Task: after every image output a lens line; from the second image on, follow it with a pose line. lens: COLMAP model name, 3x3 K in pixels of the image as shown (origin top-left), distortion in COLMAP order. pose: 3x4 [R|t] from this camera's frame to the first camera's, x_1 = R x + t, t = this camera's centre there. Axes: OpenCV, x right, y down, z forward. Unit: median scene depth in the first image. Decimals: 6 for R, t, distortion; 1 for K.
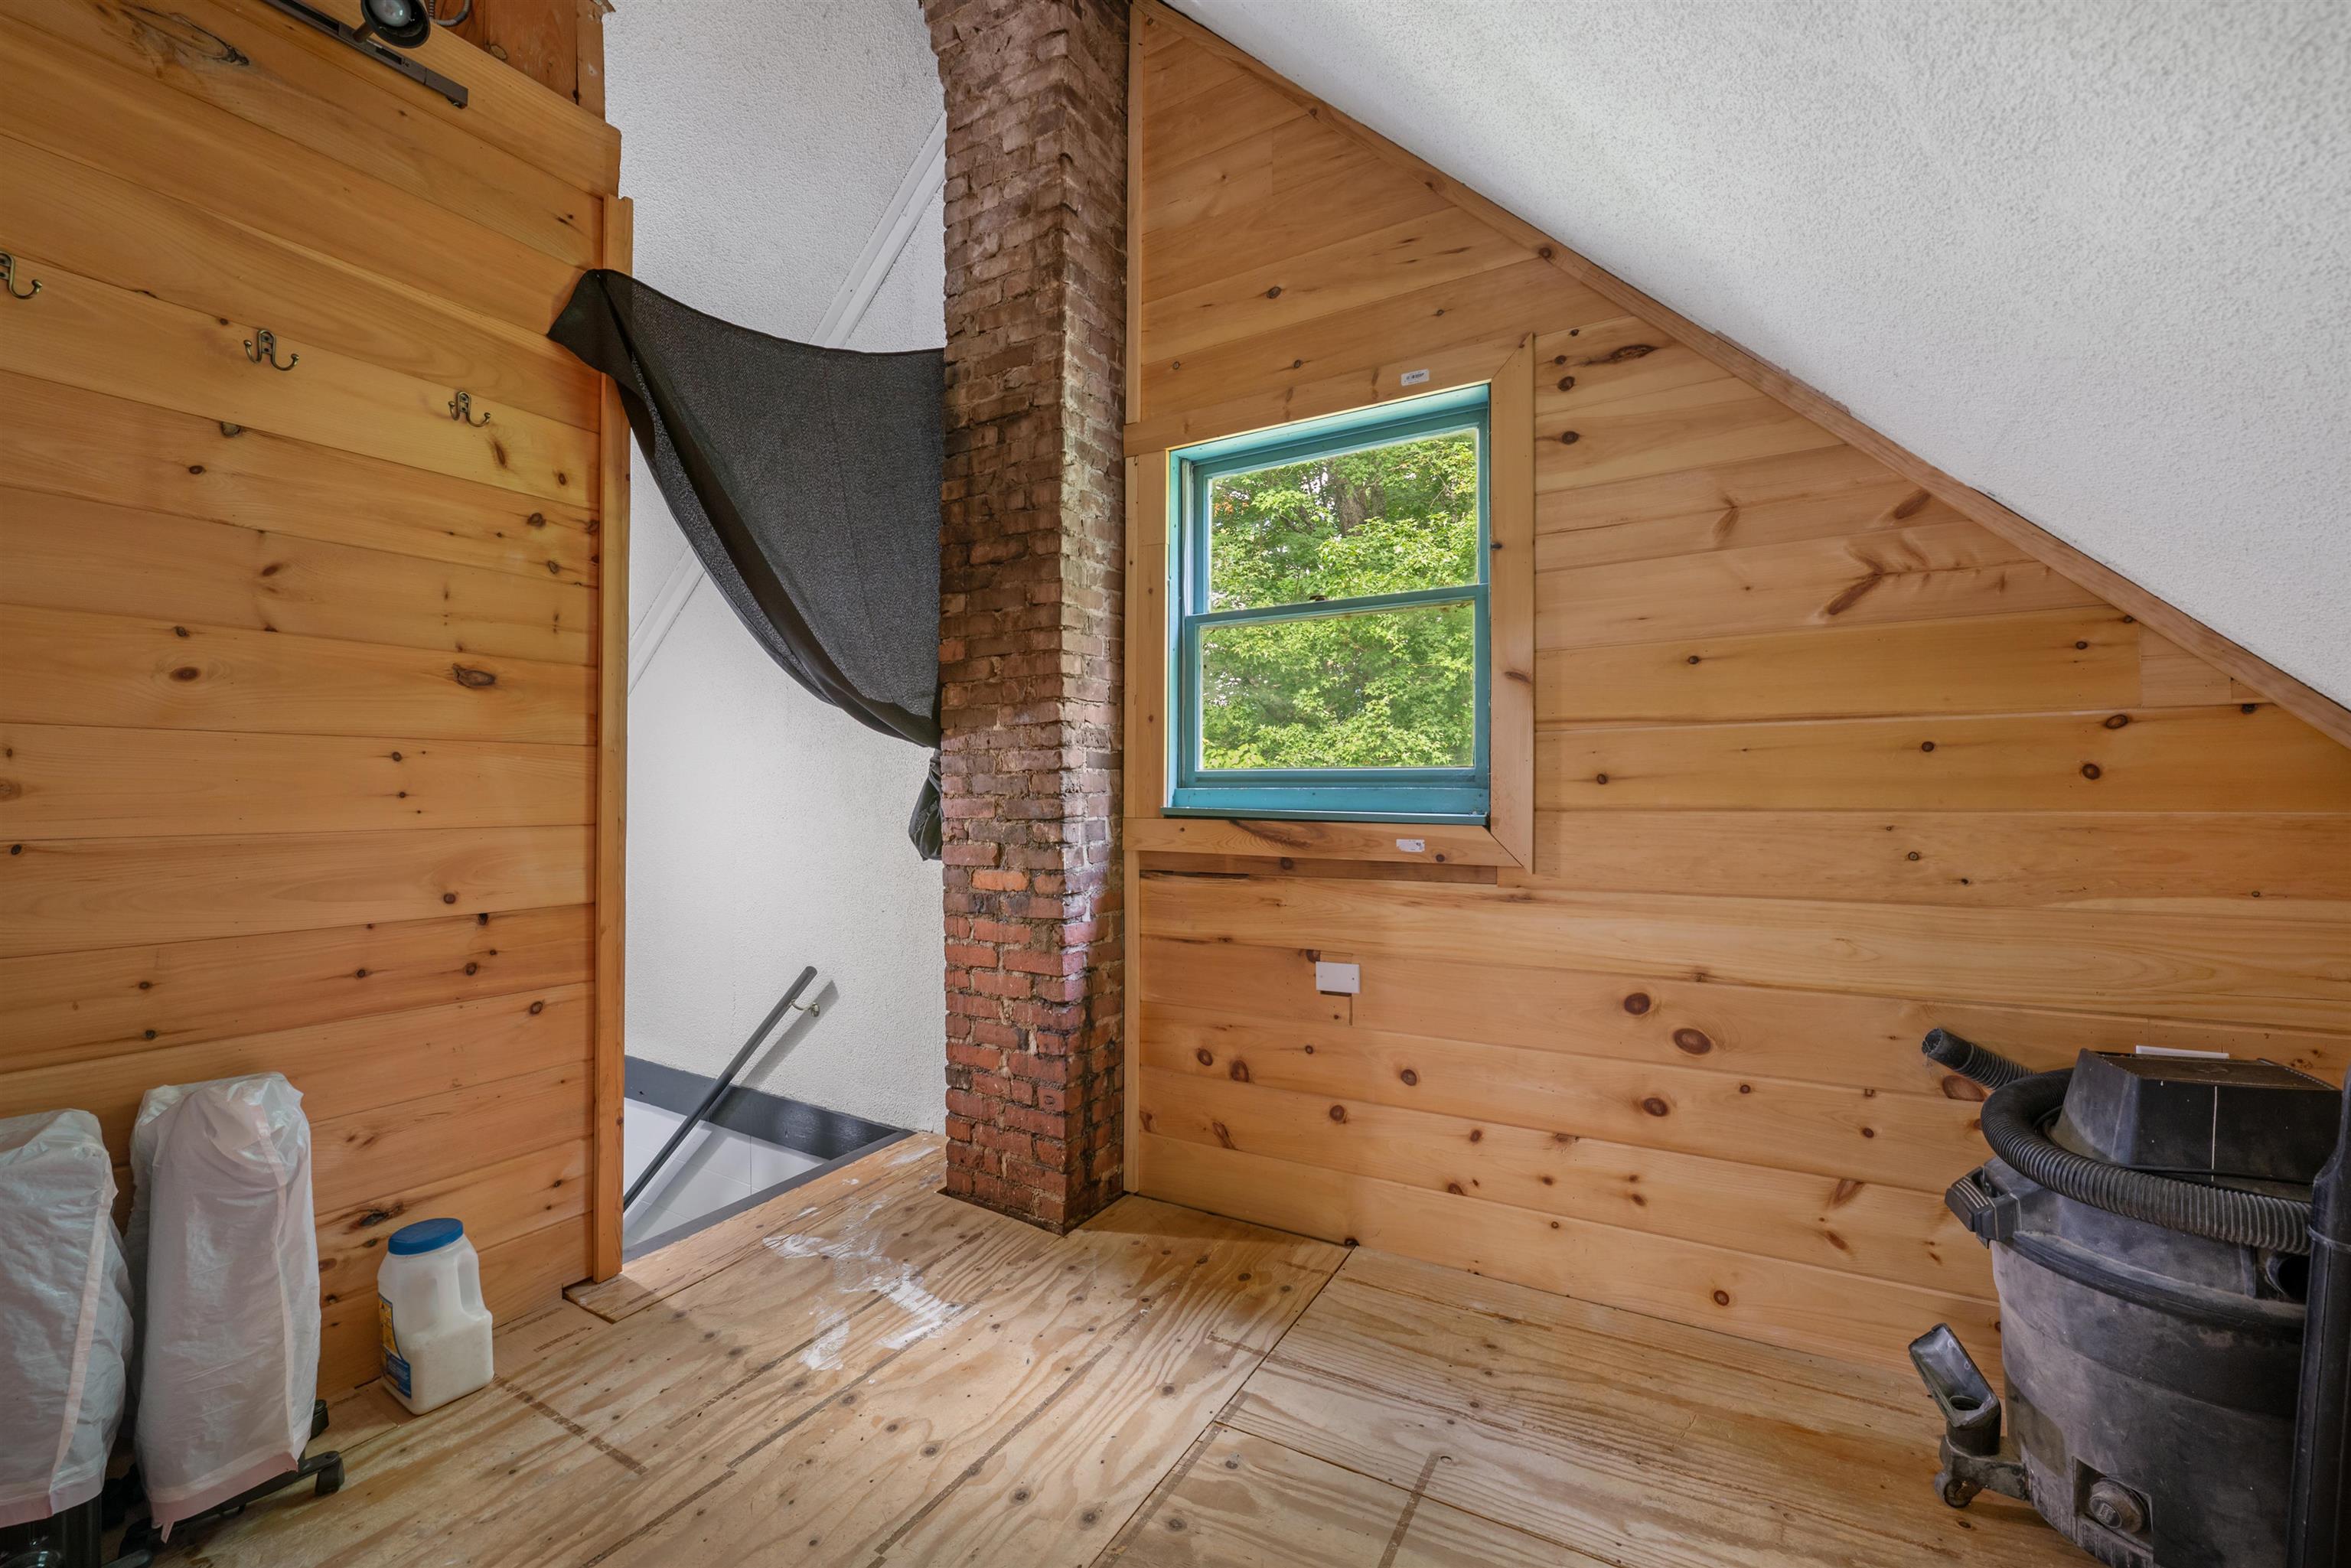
lens RADIAL K [[963.5, 0, 1172.8], [0, 963.5, 783.8], [0, 0, 1]] dist [-0.011243, -0.000480]
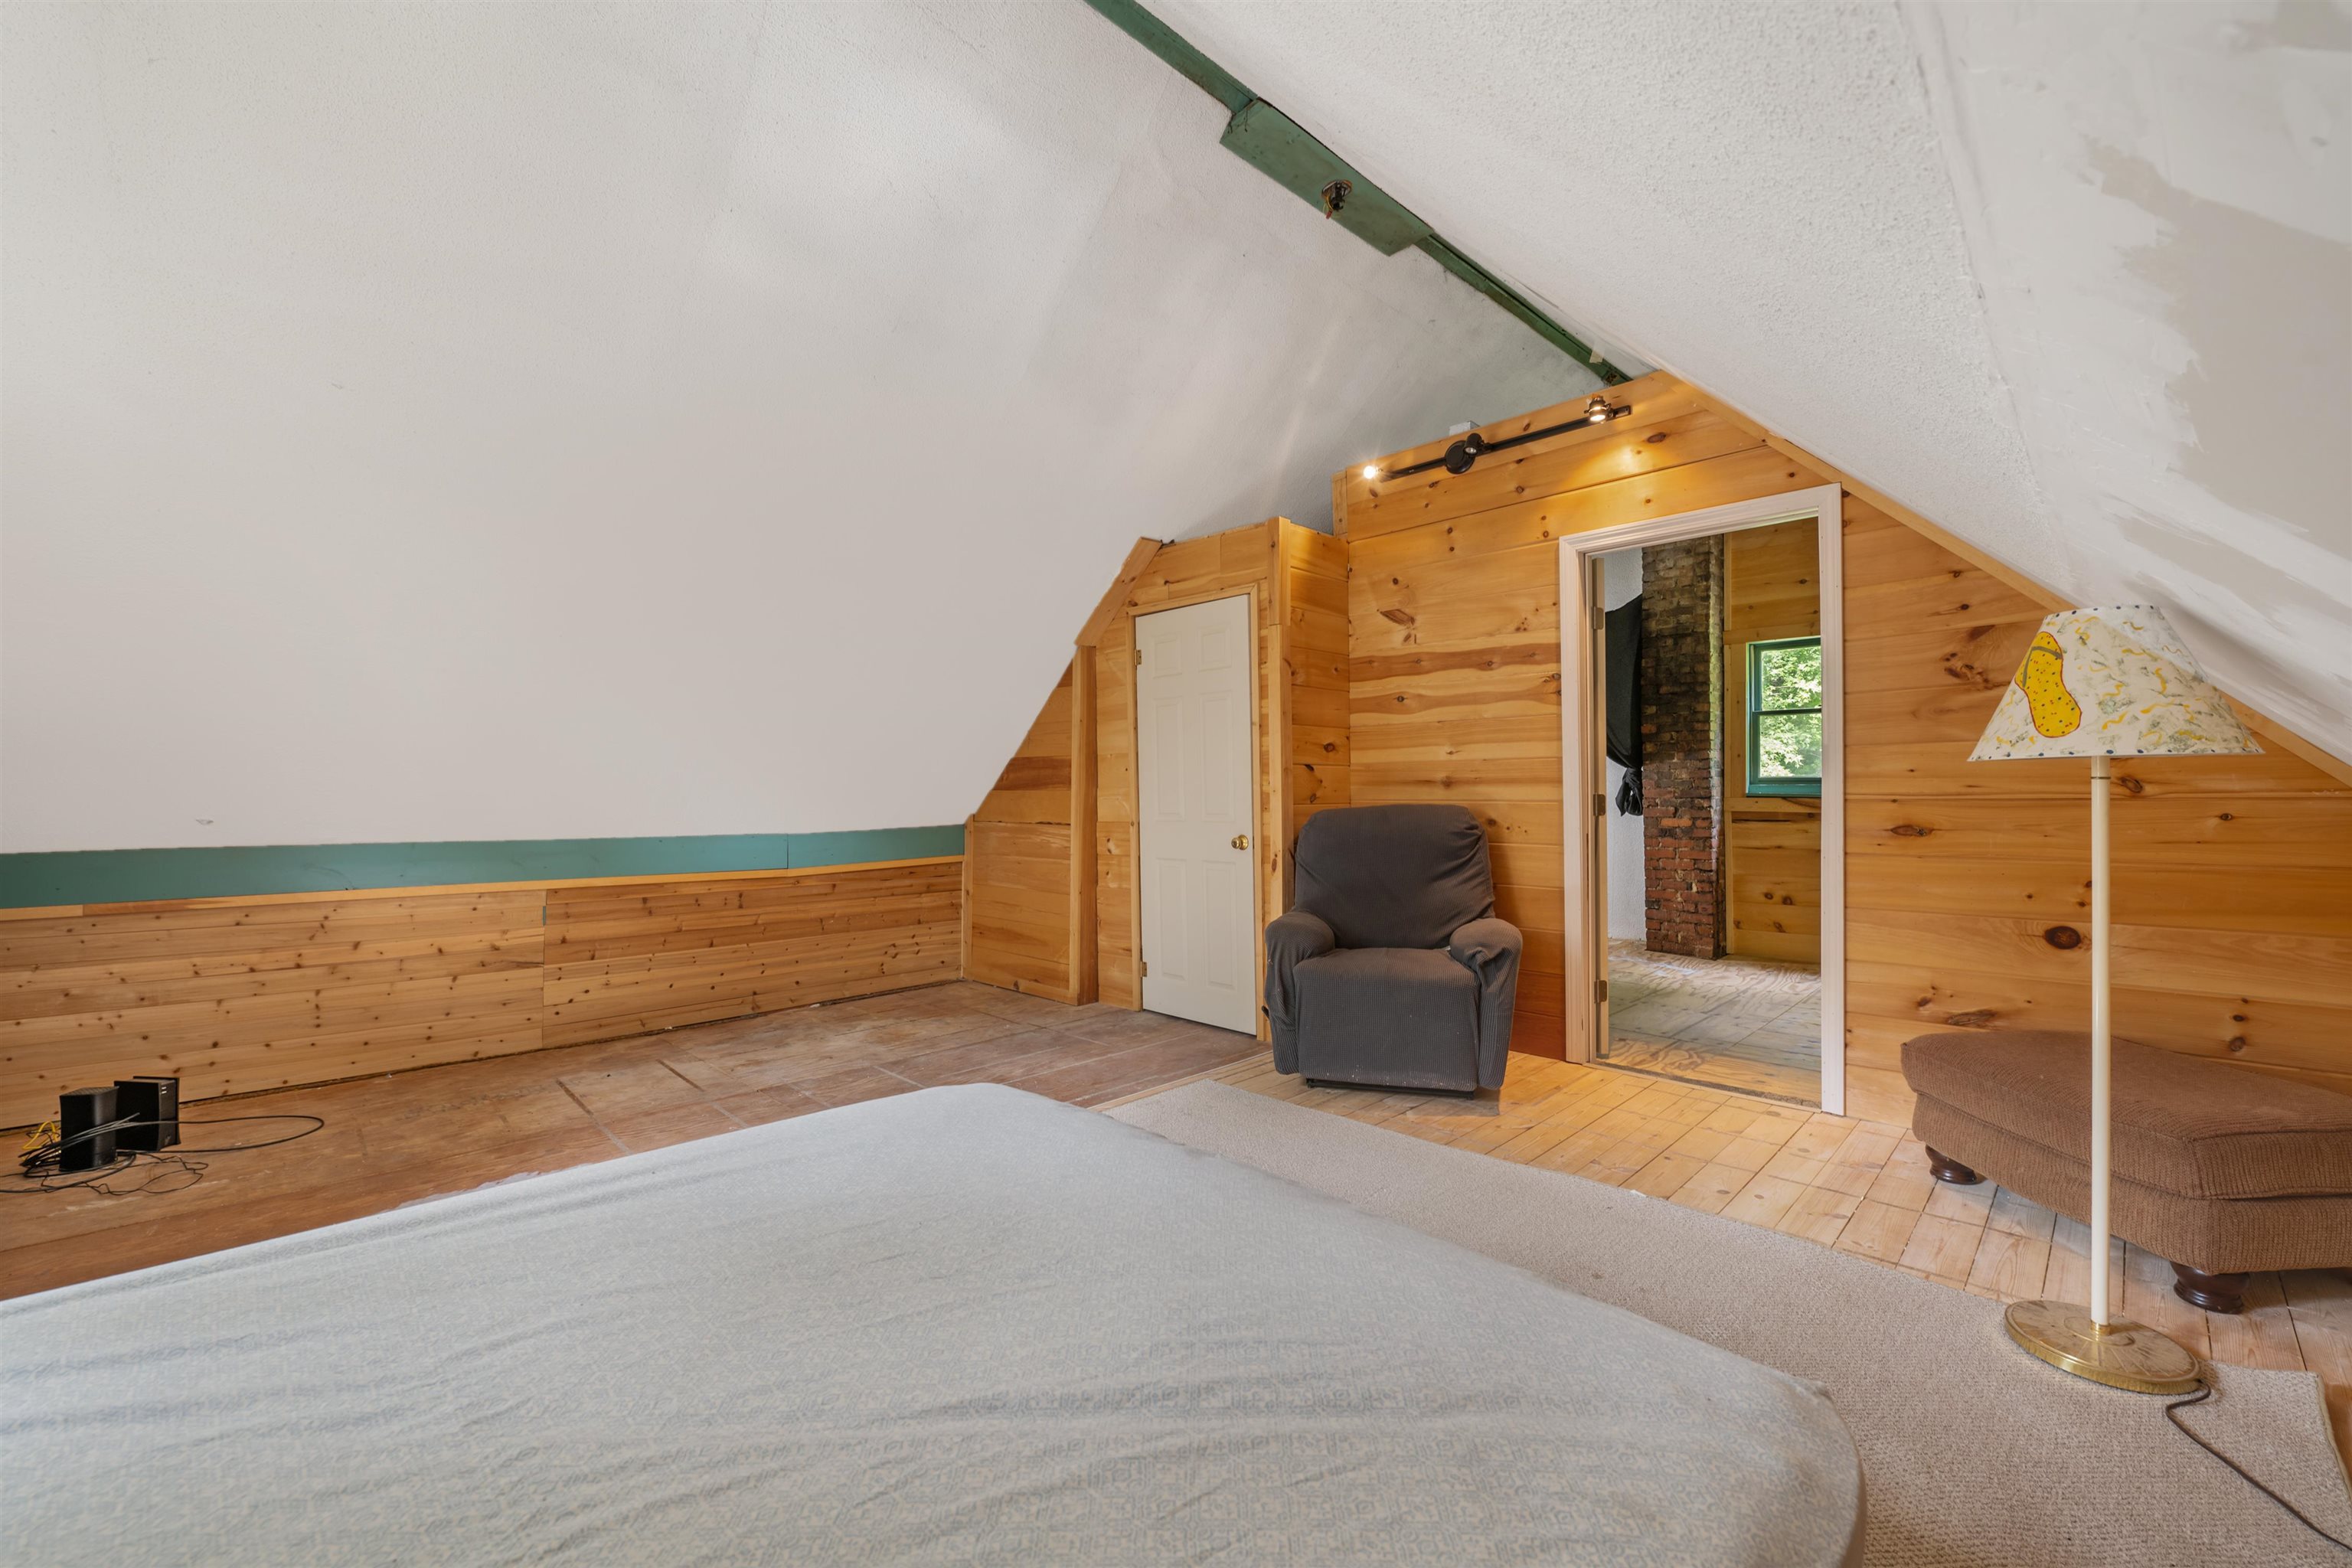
lens RADIAL K [[964.0, 0, 1173.3], [0, 964.0, 783.8], [0, 0, 1]] dist [-0.011243, -0.000480]
pose [[0.969798, -0.006442, -0.243823, -0.872213], [0.007398, 0.999968, 0.003008, -0.016552], [0.243796, -0.004721, 0.969815, -1.792588]]
